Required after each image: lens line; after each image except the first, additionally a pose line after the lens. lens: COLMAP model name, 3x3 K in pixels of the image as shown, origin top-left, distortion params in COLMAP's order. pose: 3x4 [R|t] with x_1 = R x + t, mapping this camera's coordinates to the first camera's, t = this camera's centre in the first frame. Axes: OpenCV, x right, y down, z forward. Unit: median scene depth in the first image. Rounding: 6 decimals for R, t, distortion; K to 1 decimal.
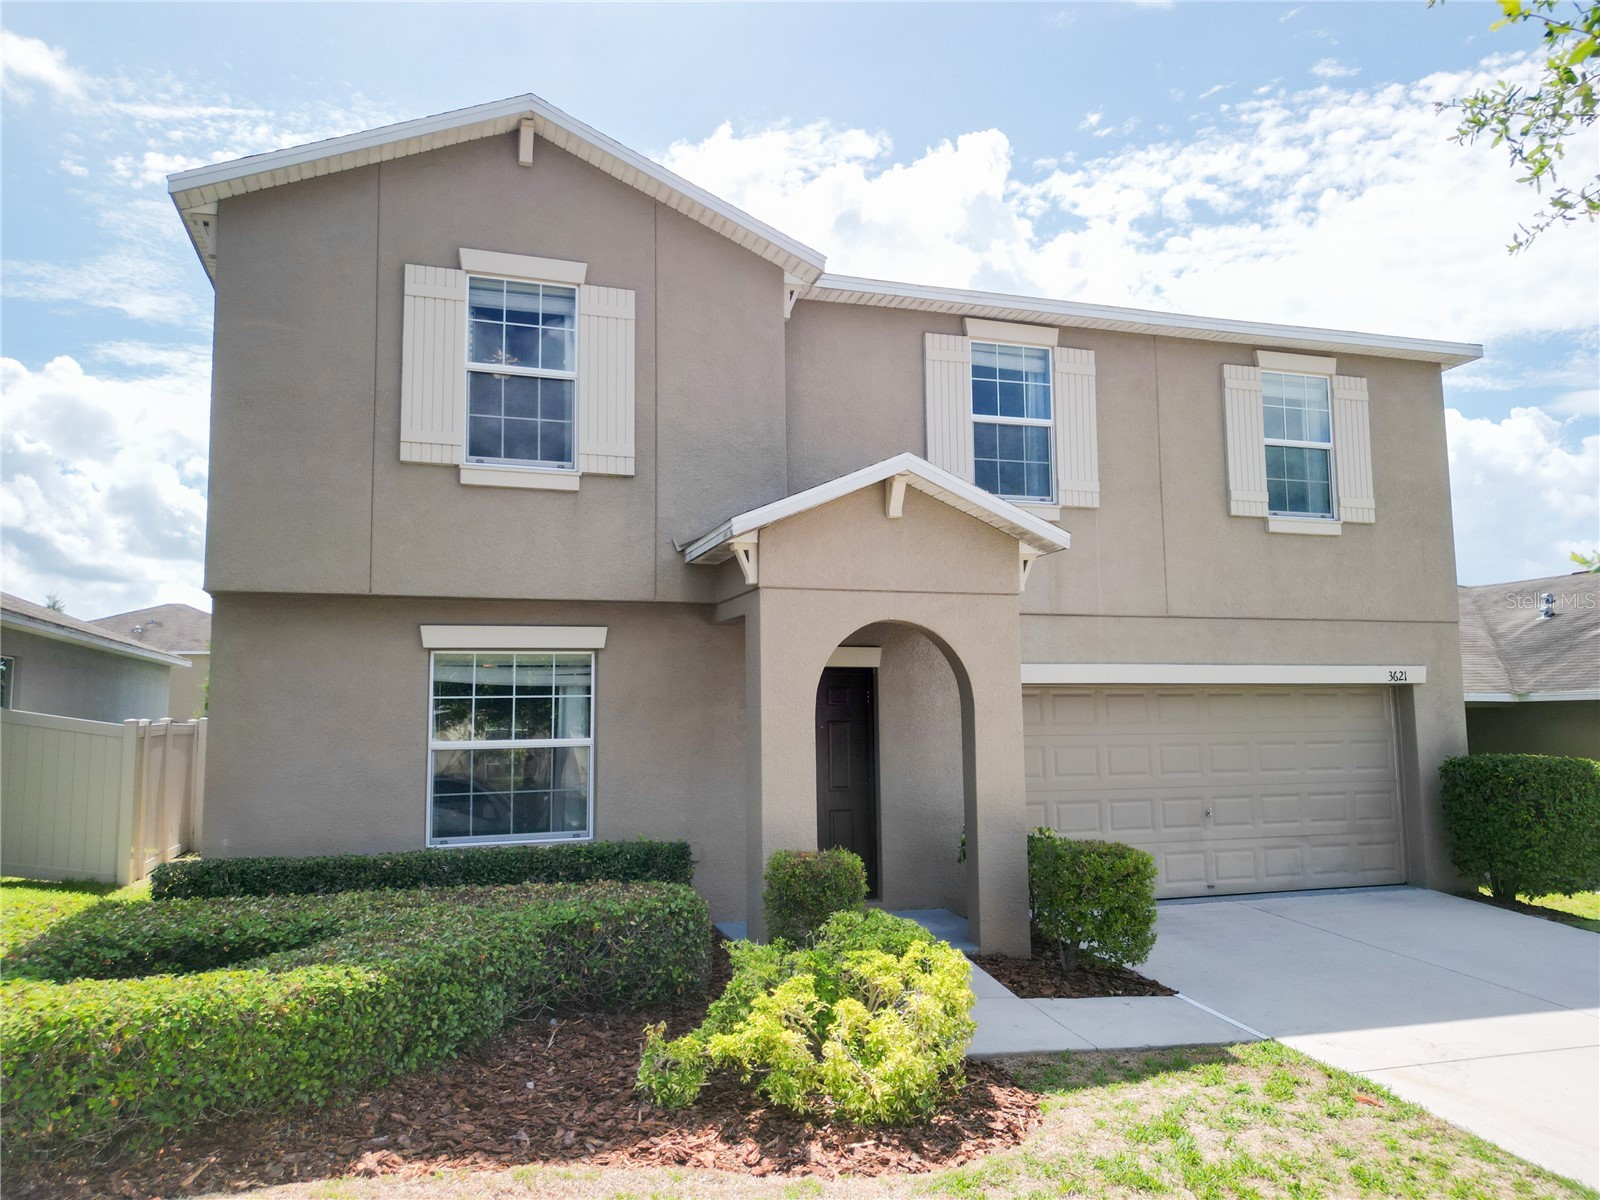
lens RADIAL K [[1119.3, 0, 789.0], [0, 1119.3, 611.1], [0, 0, 1]] dist [0.054353, -0.046649]
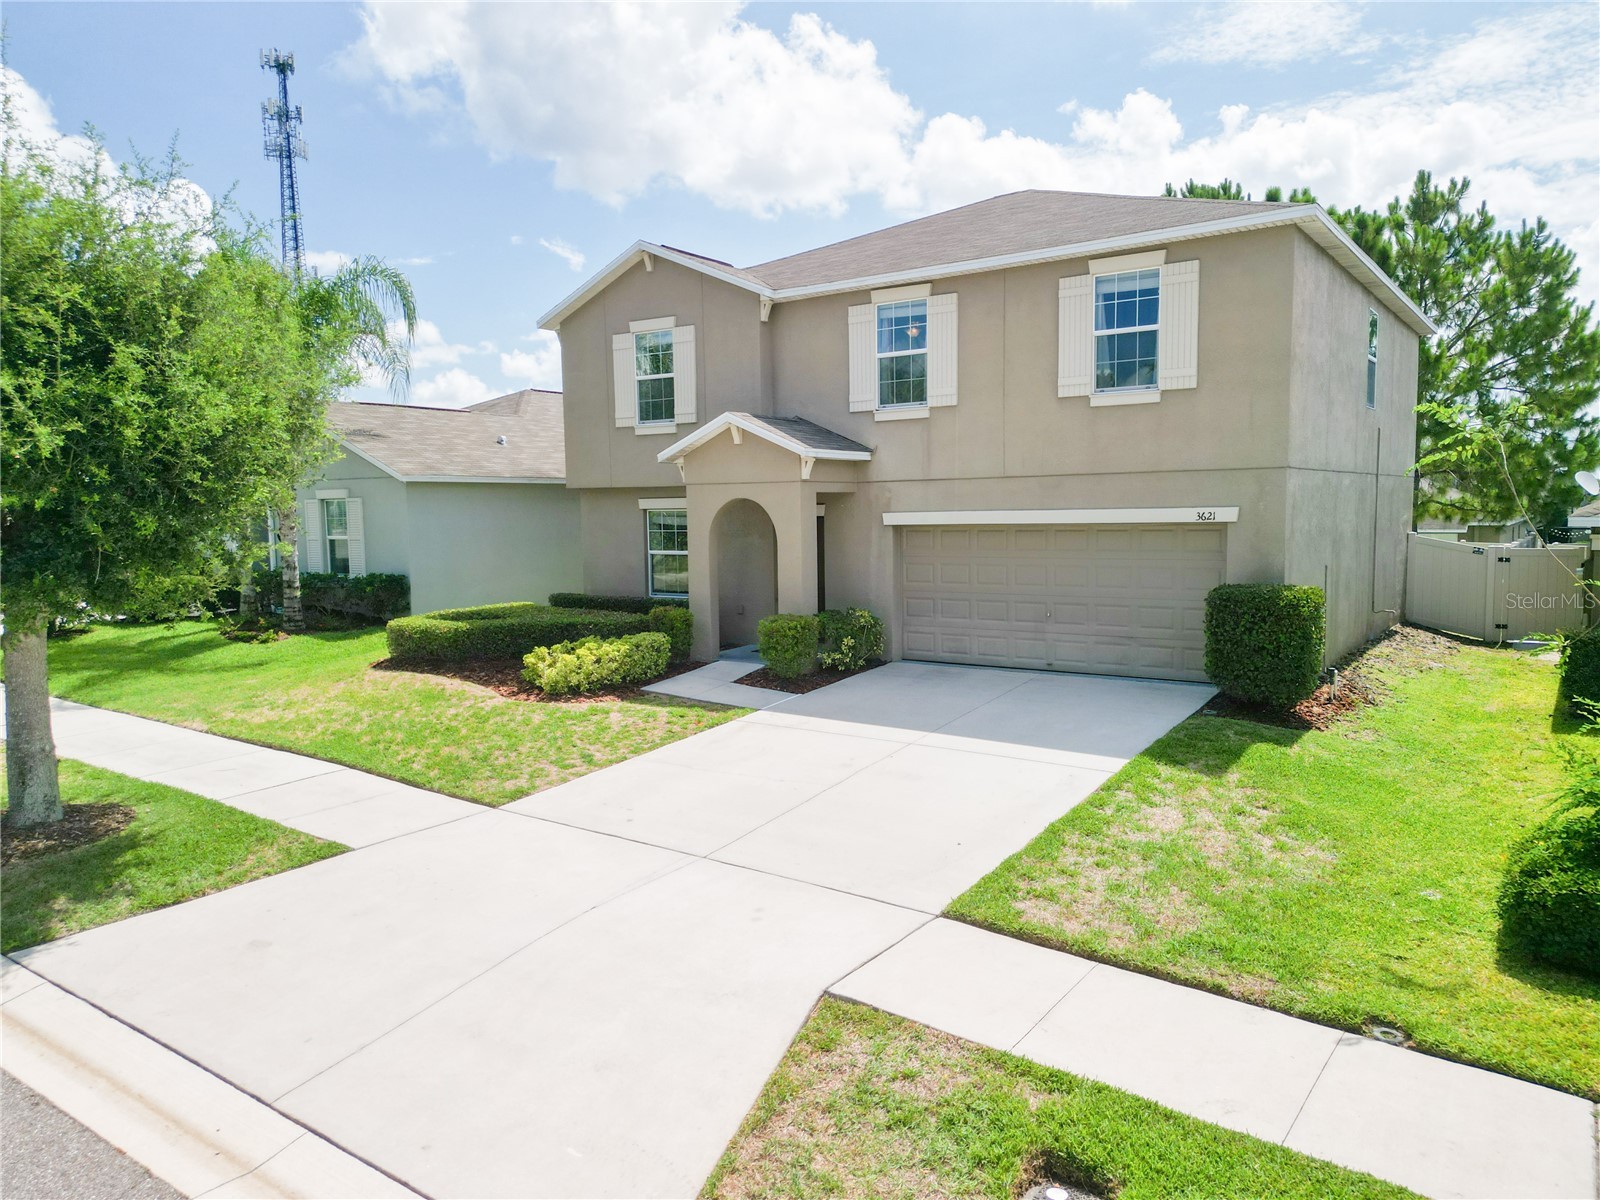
lens RADIAL K [[1119.3, 0, 789.0], [0, 1119.3, 611.1], [0, 0, 1]] dist [0.054353, -0.046649]
pose [[0.601341, 0.076883, -0.795285, 1.350044], [0.087639, 0.983007, 0.161298, -0.083534], [0.794172, -0.166693, 0.584384, -0.084119]]
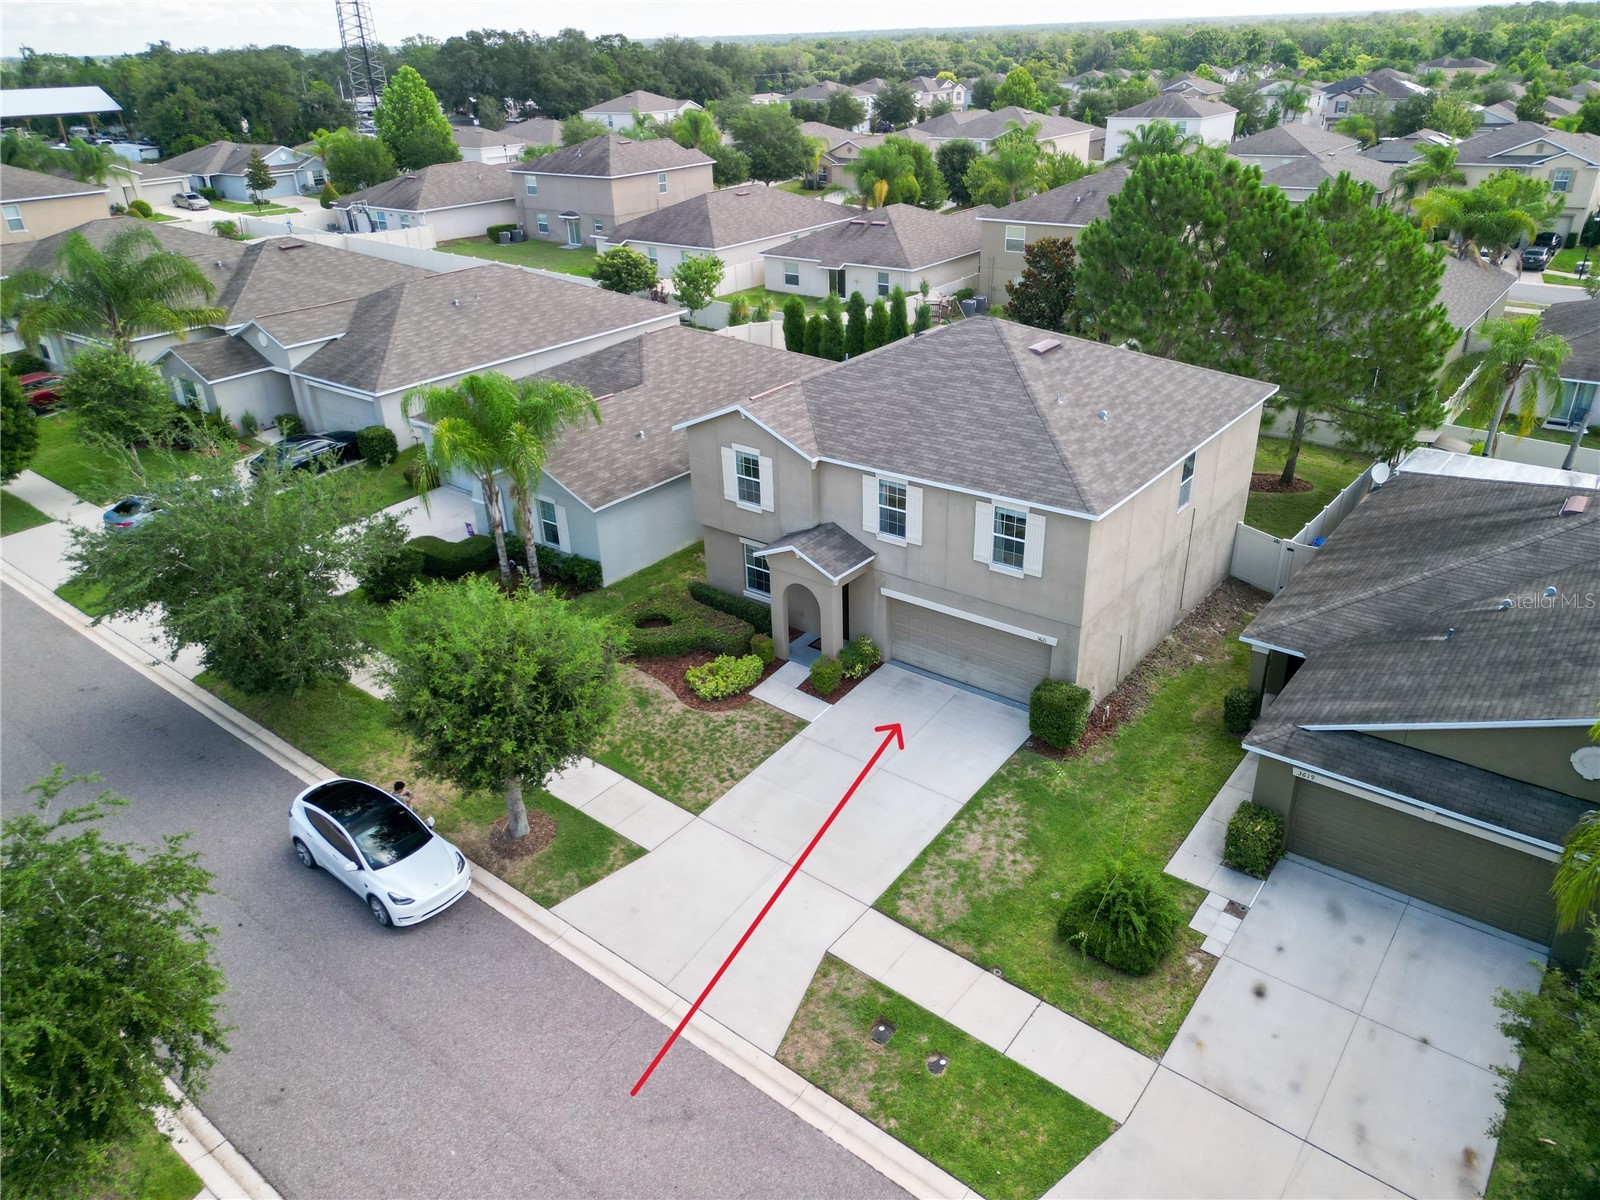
lens RADIAL K [[1102.7, 0, 781.8], [0, 1102.7, 601.7], [0, 0, 1]] dist [0.064215, -0.038879]
pose [[0.551124, 0.366166, -0.749790, 2.097067], [0.111837, 0.858050, 0.501241, -1.320674], [0.826895, -0.360100, 0.431941, -0.435145]]
